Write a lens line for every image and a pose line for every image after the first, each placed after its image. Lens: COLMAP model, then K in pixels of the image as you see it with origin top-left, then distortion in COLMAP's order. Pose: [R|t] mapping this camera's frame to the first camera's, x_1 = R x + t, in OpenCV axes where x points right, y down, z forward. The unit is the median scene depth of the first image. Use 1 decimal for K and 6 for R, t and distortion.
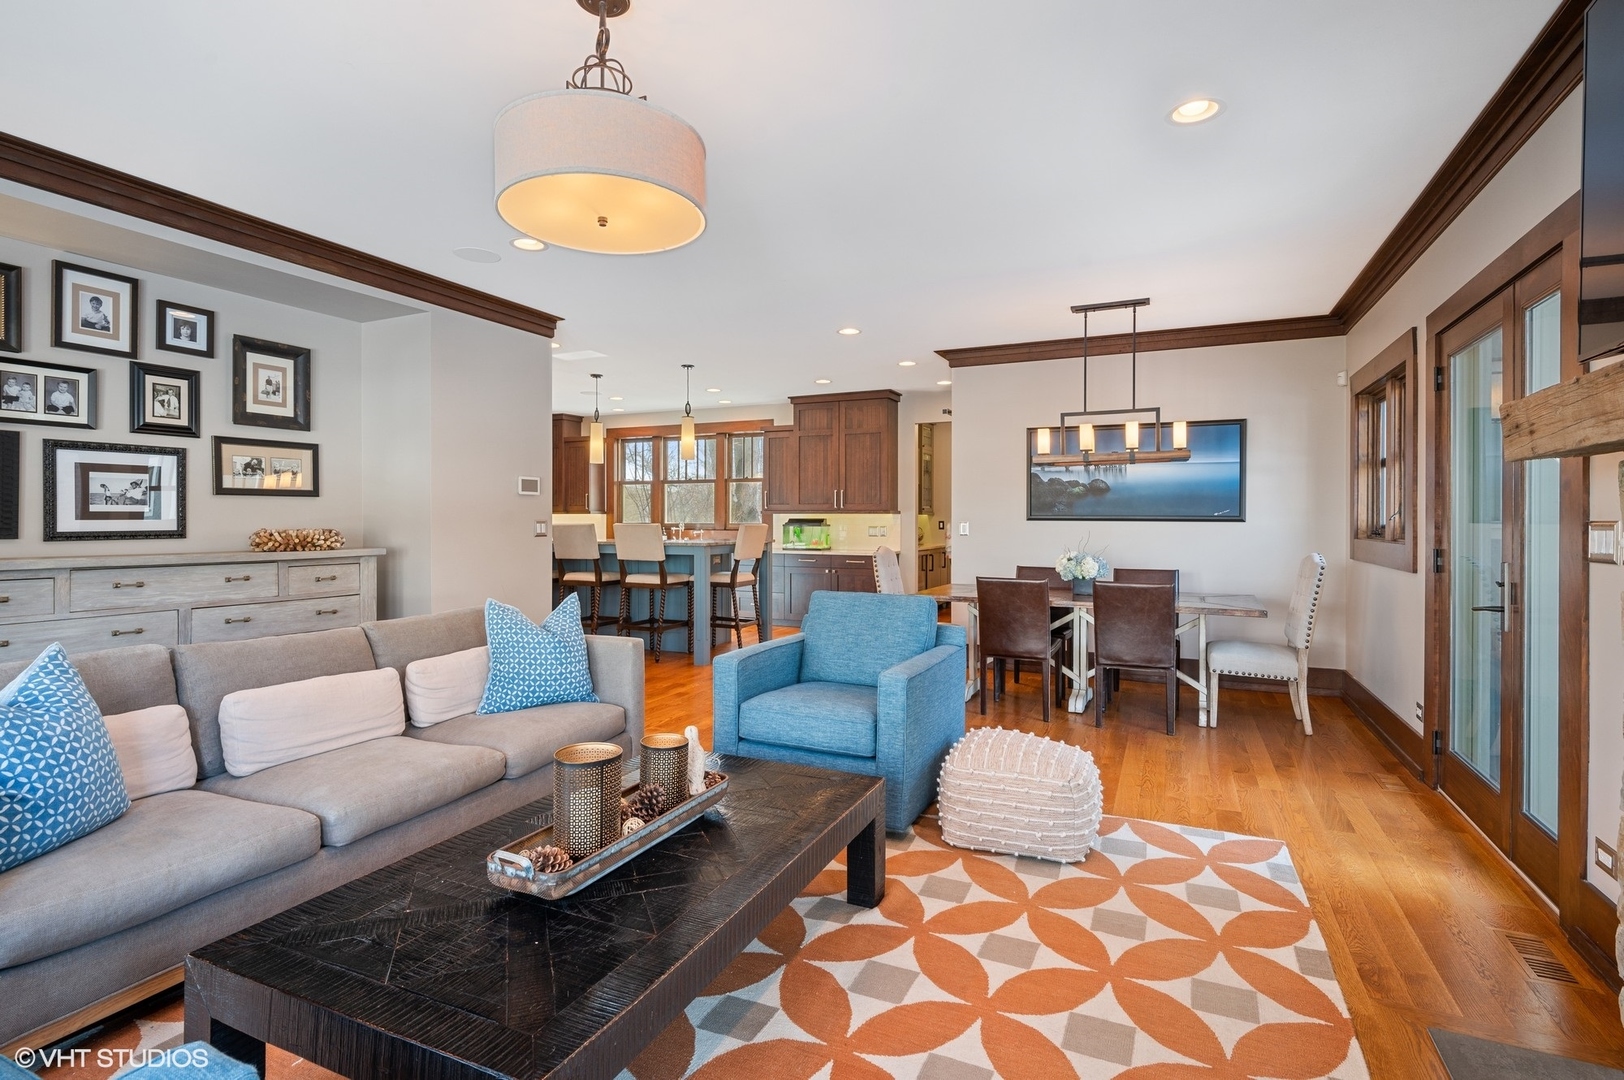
lens RADIAL K [[791.9, 0, 819.1], [0, 791.9, 516.4], [0, 0, 1]] dist [0.001127, 0.000956]
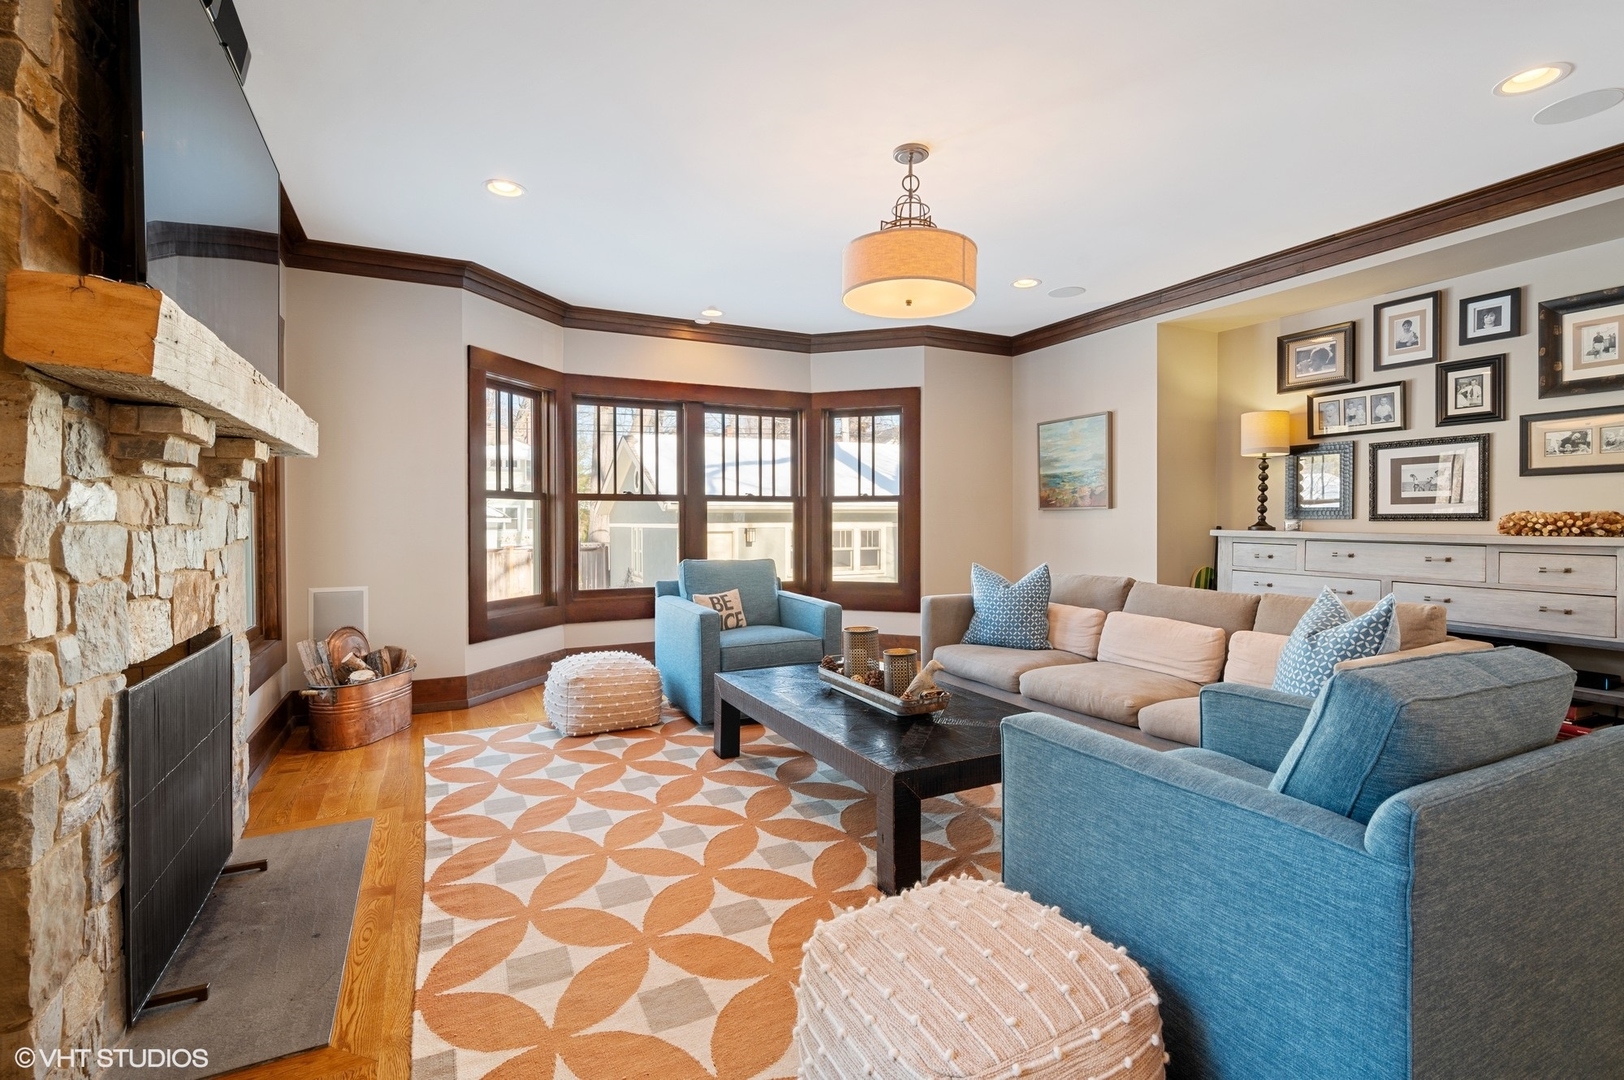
lens RADIAL K [[733.7, 0, 806.8], [0, 733.7, 541.1], [0, 0, 1]] dist [0.000396, -0.000025]
pose [[-0.625219, 0.022628, -0.780122, 0.513559], [0.002284, 0.999628, 0.027164, 0.026719], [0.780446, 0.015202, -0.625038, 0.933320]]
